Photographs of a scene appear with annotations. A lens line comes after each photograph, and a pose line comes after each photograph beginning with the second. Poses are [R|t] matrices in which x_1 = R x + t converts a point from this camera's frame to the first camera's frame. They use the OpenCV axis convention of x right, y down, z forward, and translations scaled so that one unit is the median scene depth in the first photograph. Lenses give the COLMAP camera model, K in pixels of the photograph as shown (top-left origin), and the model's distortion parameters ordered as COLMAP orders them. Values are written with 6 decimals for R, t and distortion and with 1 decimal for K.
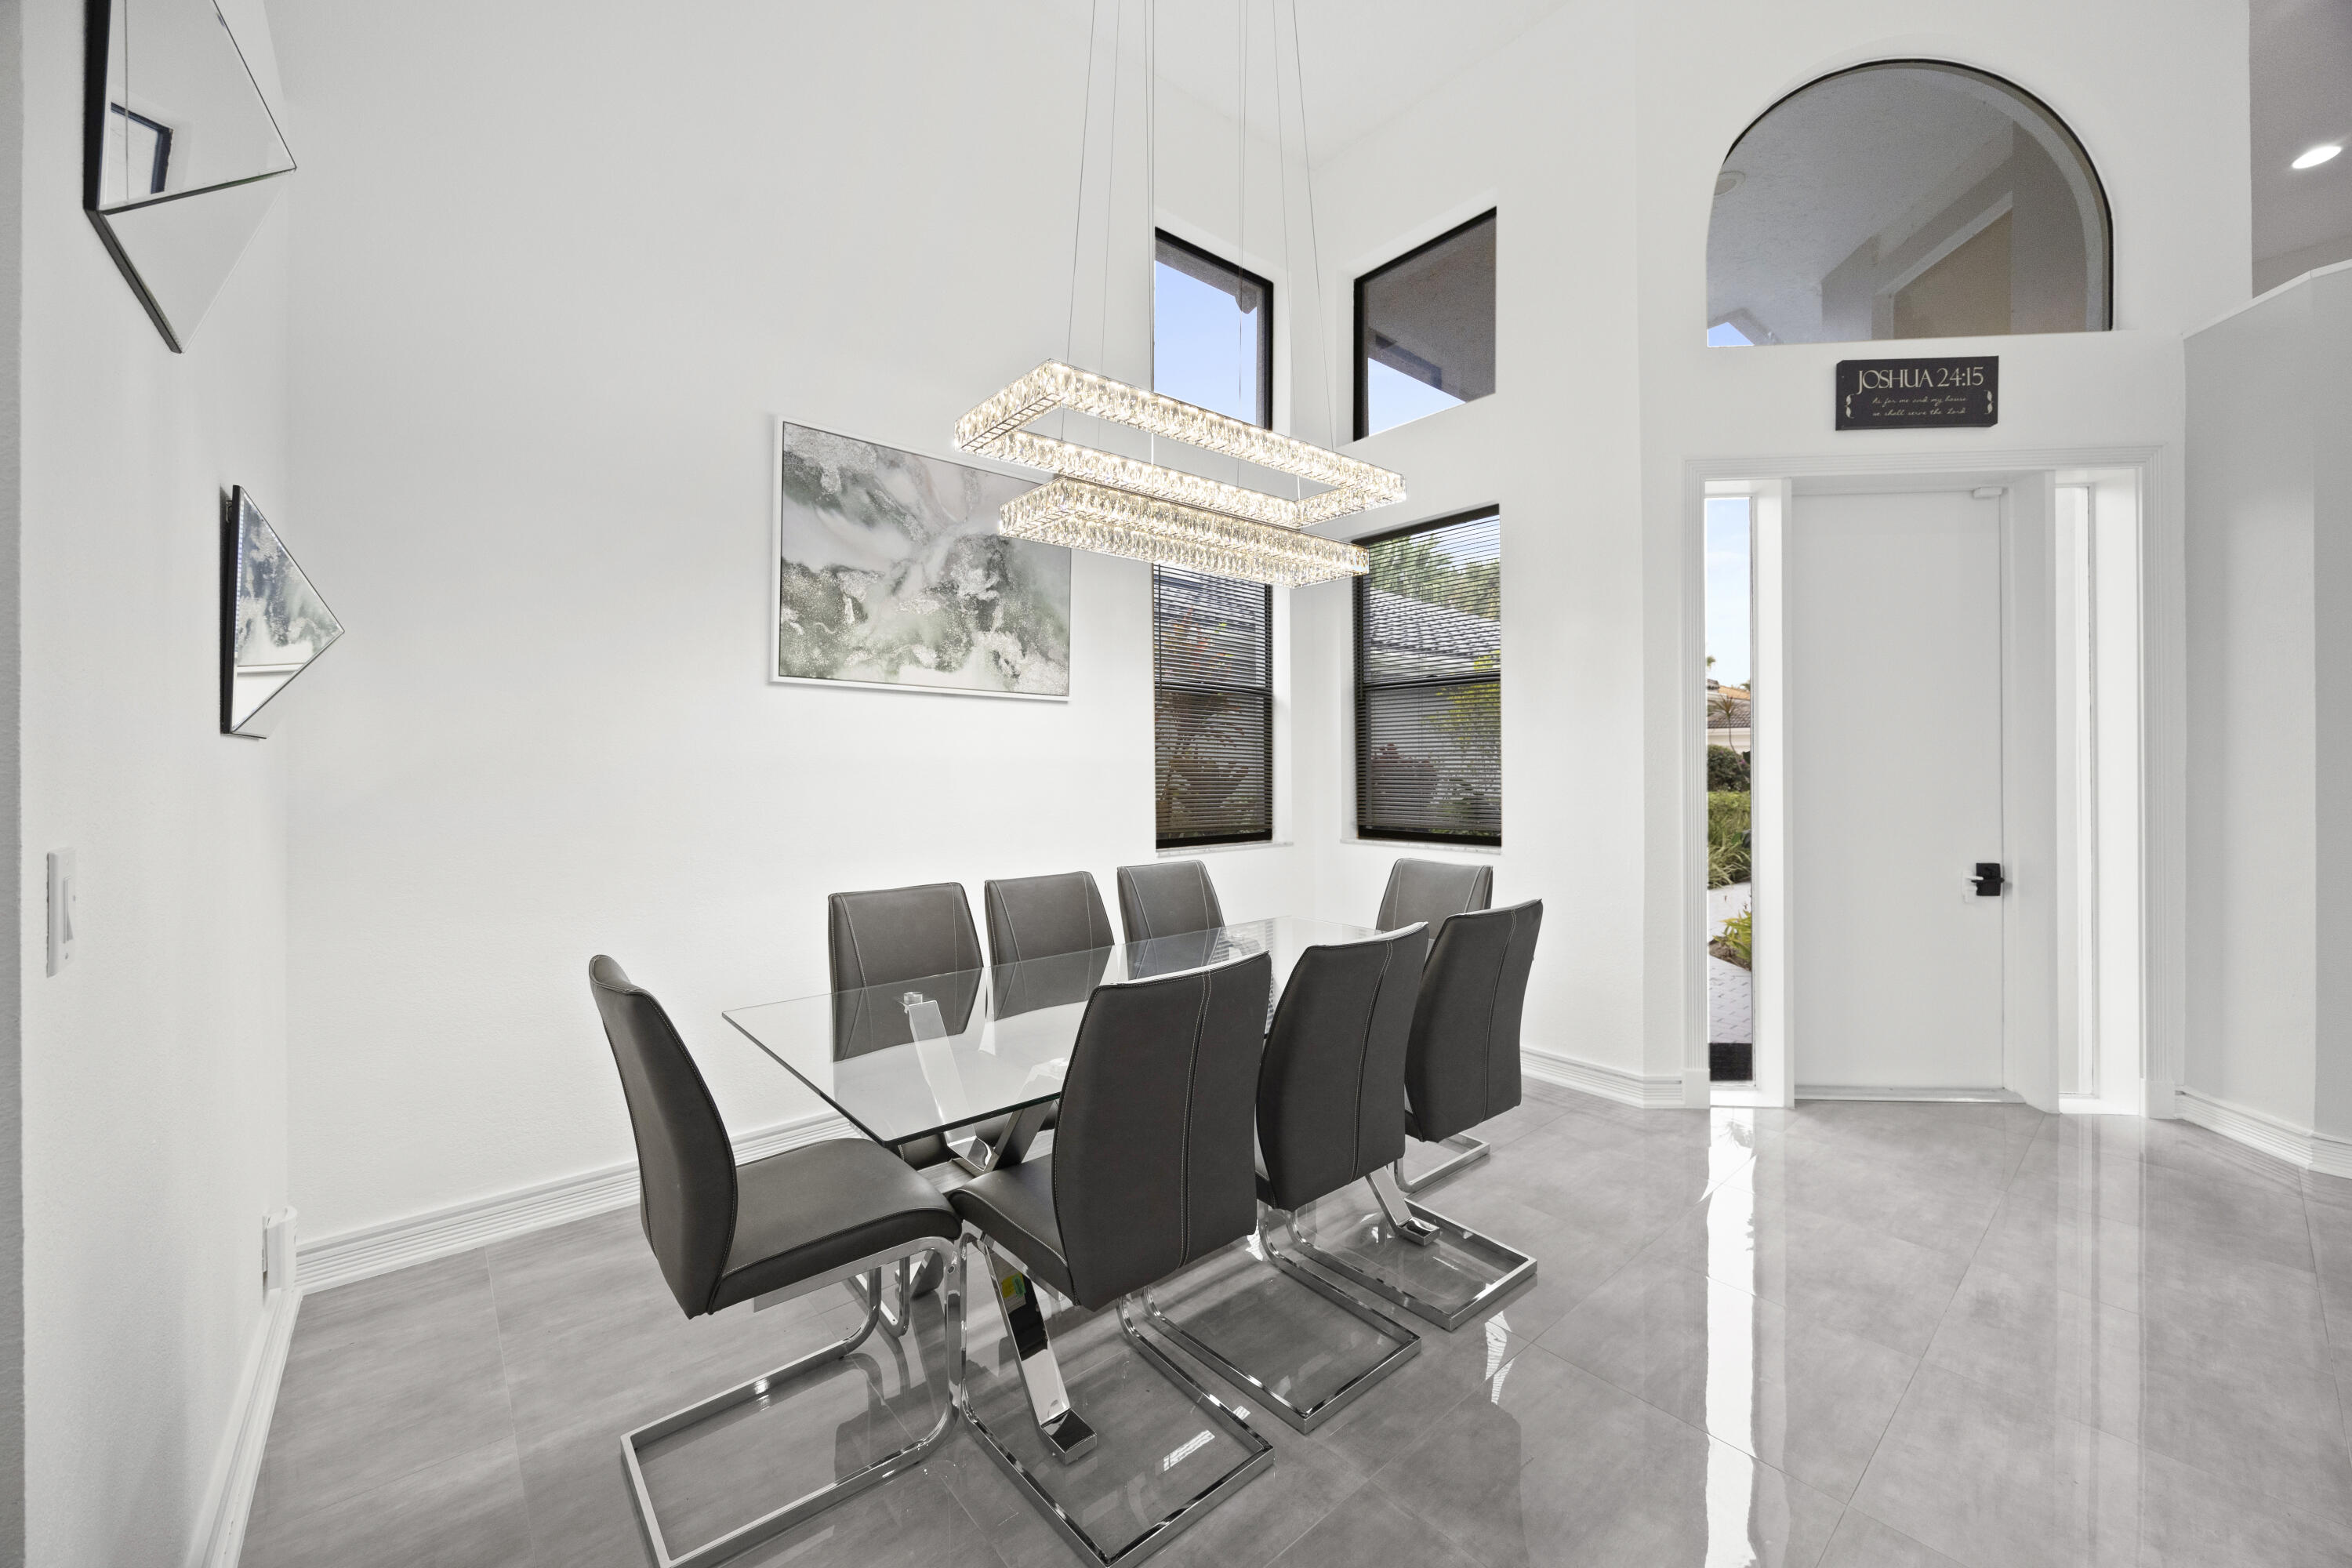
lens RADIAL K [[904.9, 0, 1178.0], [0, 904.9, 766.5], [0, 0, 1]] dist [-0.003494, 0.000967]
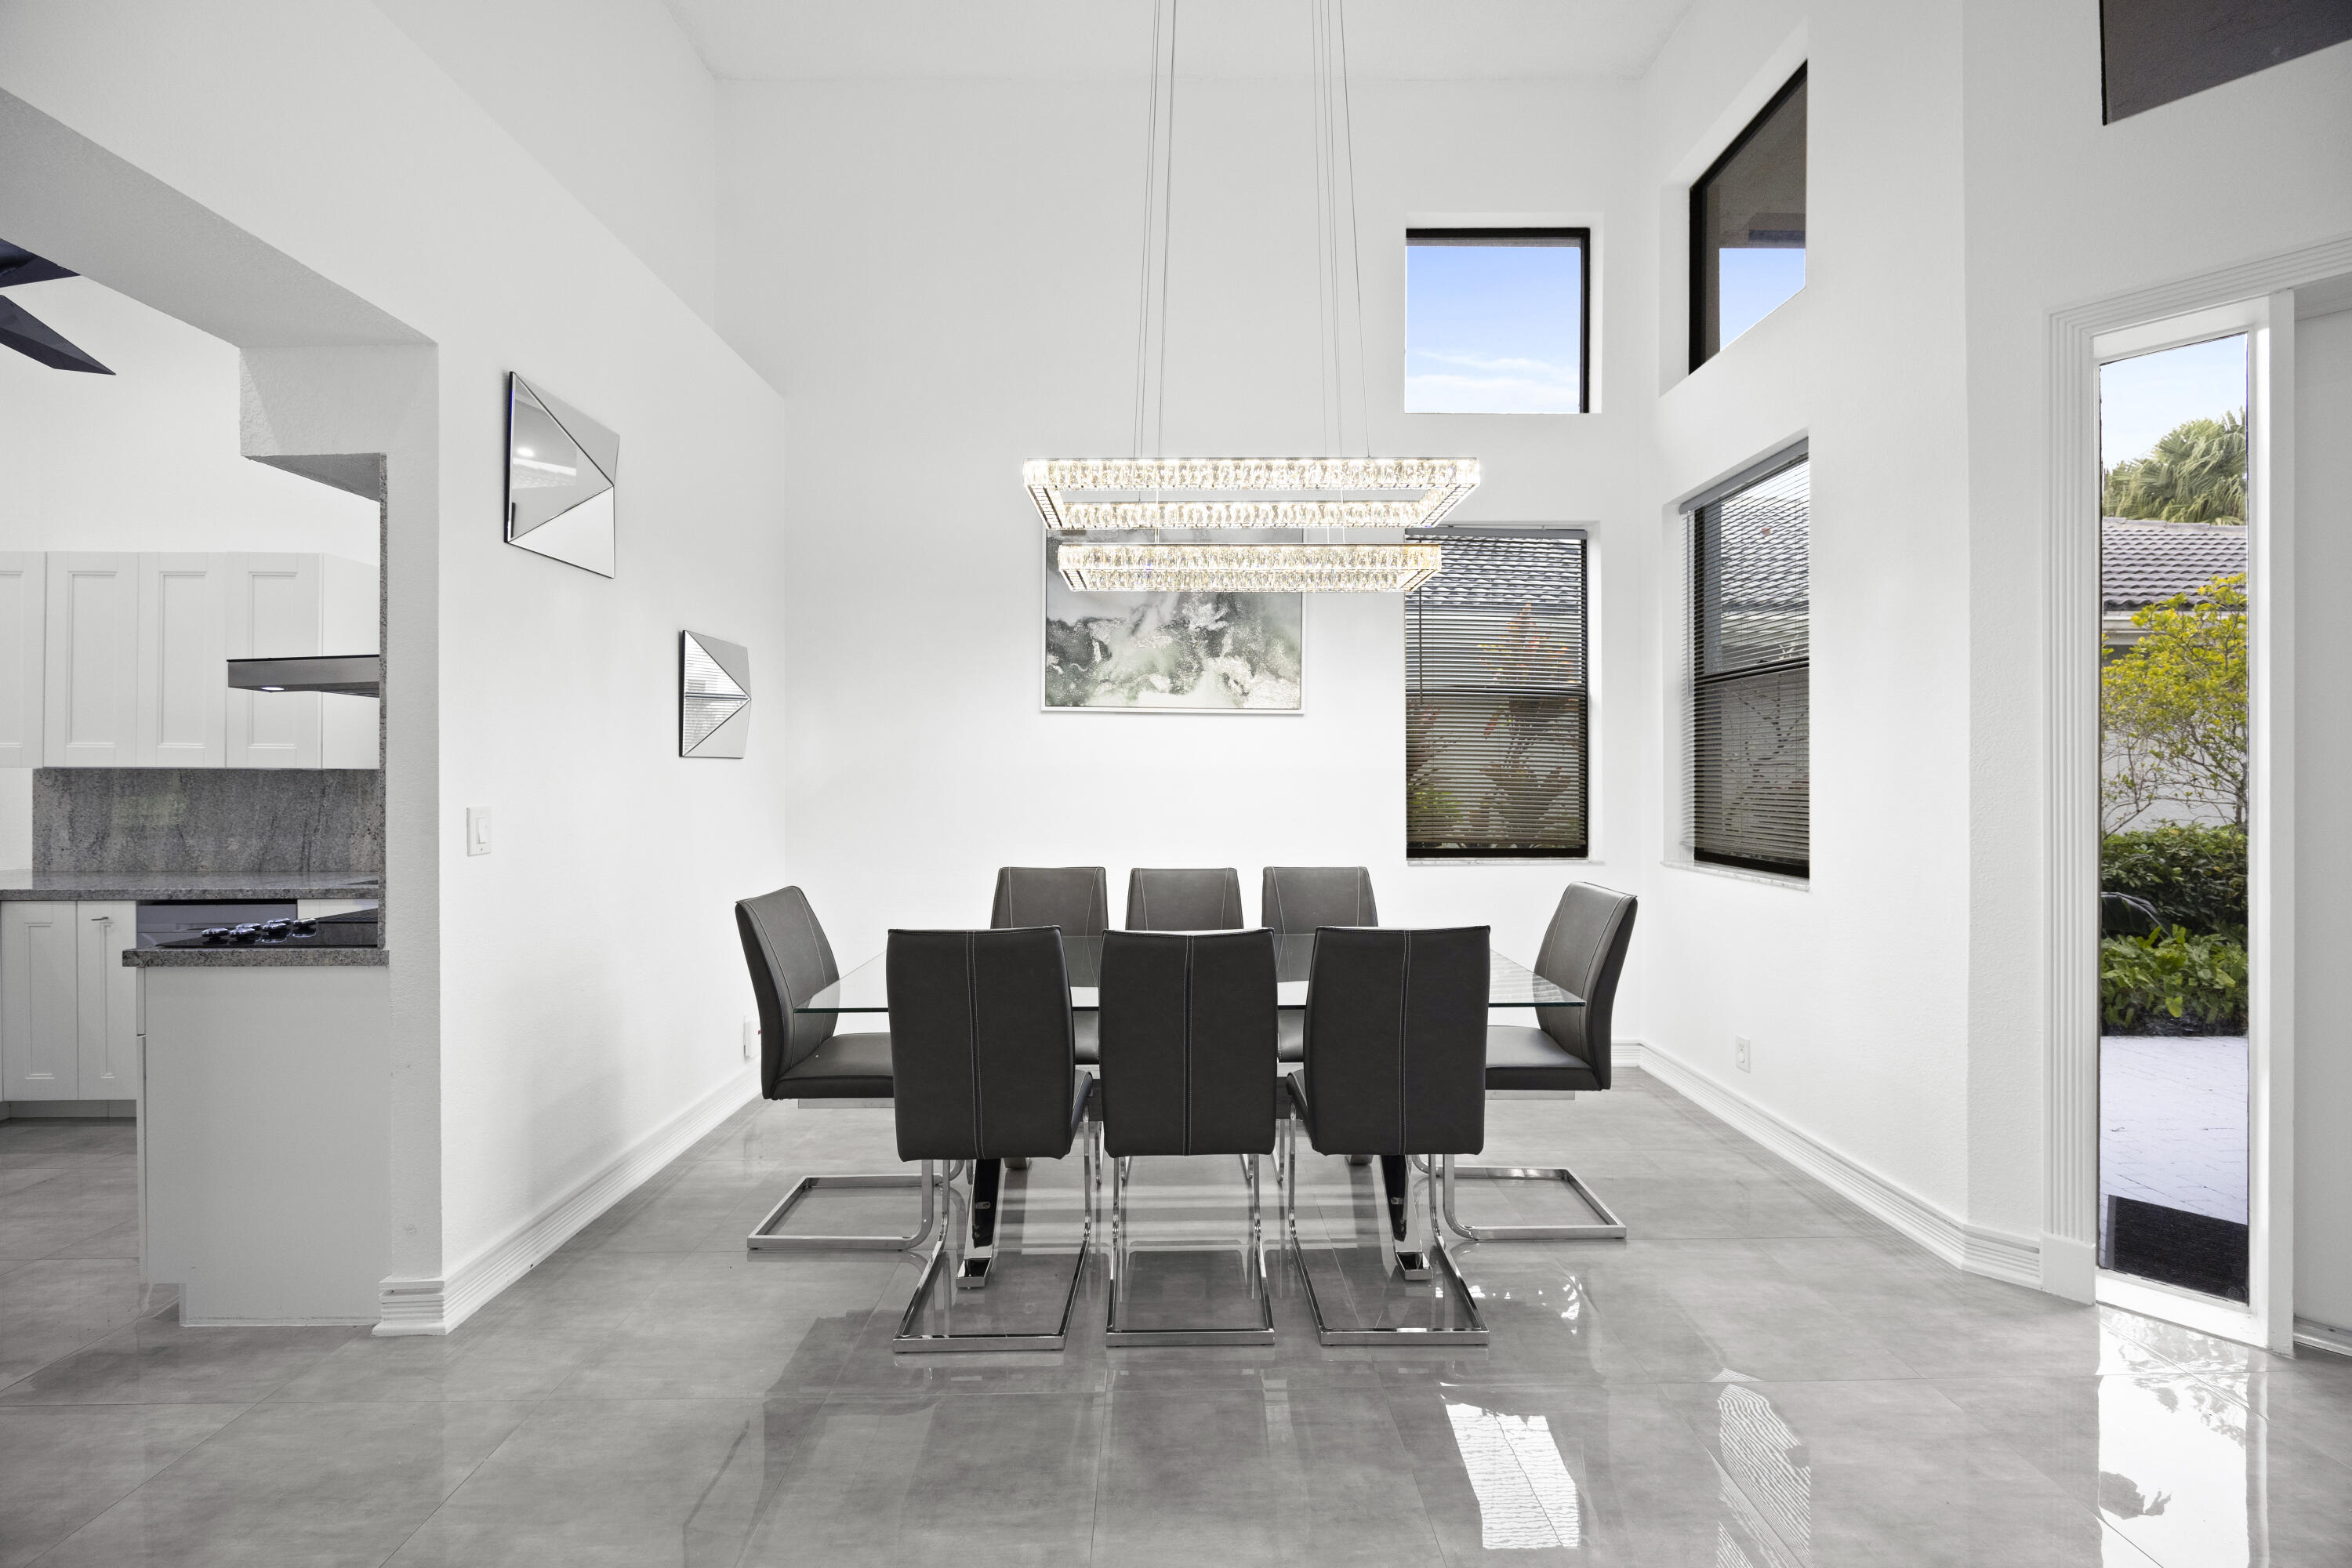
lens RADIAL K [[904.9, 0, 1180.1], [0, 904.9, 777.0], [0, 0, 1]] dist [-0.003494, 0.000967]
pose [[0.770921, 0.006862, -0.636893, 0.503820], [-0.003720, 0.999973, 0.006272, -0.003705], [0.636920, -0.002466, 0.770926, 0.082616]]
